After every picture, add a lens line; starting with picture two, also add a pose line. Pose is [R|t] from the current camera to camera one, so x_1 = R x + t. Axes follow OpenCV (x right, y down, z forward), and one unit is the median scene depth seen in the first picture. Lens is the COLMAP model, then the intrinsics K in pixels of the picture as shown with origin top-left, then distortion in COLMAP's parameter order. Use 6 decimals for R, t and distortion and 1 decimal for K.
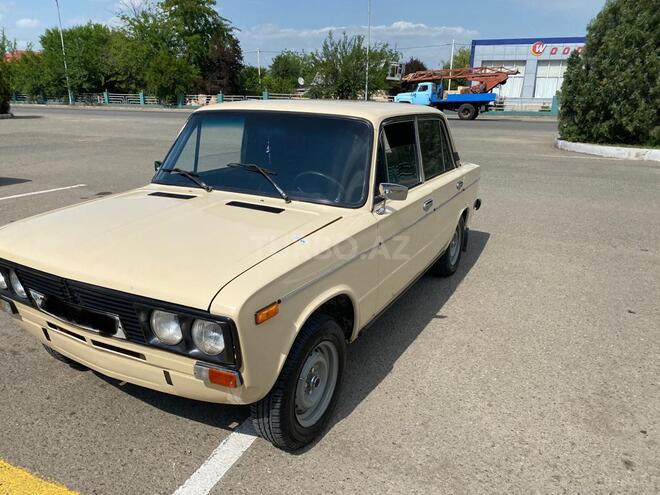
lens RADIAL K [[505.8, 0, 328.1], [0, 505.8, 245.0], [0, 0, 1]] dist [0.043294, -0.053291]
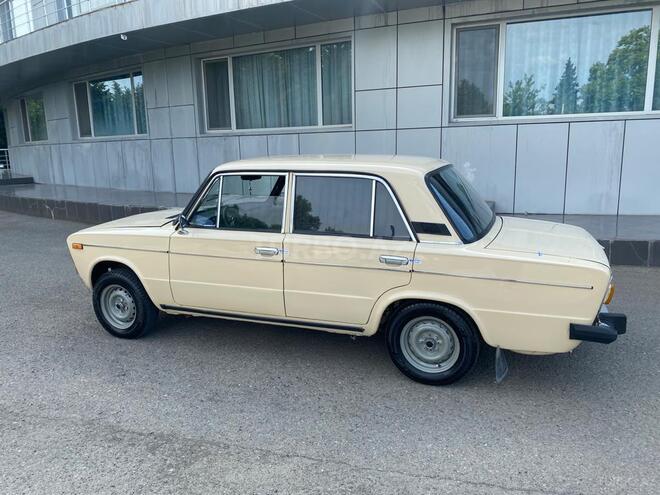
lens RADIAL K [[505.8, 0, 328.1], [0, 505.8, 245.0], [0, 0, 1]] dist [0.043294, -0.053291]
pose [[0.111727, 0.189714, -0.975462, 1.902783], [-0.262642, 0.952341, 0.155135, -0.445135], [0.958403, 0.238864, 0.156229, 1.441383]]
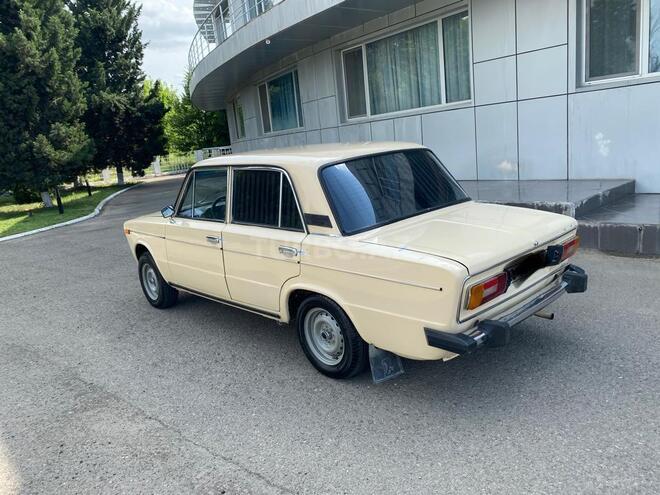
lens RADIAL K [[505.8, 0, 328.1], [0, 505.8, 245.0], [0, 0, 1]] dist [0.043294, -0.053291]
pose [[-0.326575, 0.223612, -0.918339, 1.830301], [-0.176129, 0.940195, 0.291568, -0.703076], [0.928616, 0.256965, -0.267660, 2.383544]]
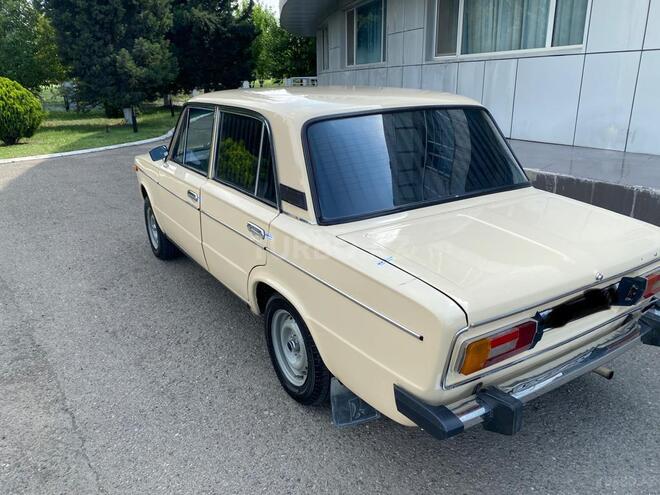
lens RADIAL K [[505.8, 0, 328.1], [0, 505.8, 245.0], [0, 0, 1]] dist [0.043294, -0.053291]
pose [[-0.503321, 0.274358, -0.819387, 1.349965], [-0.233088, 0.869997, 0.434482, -0.731241], [0.832068, 0.409673, -0.373938, 2.450083]]
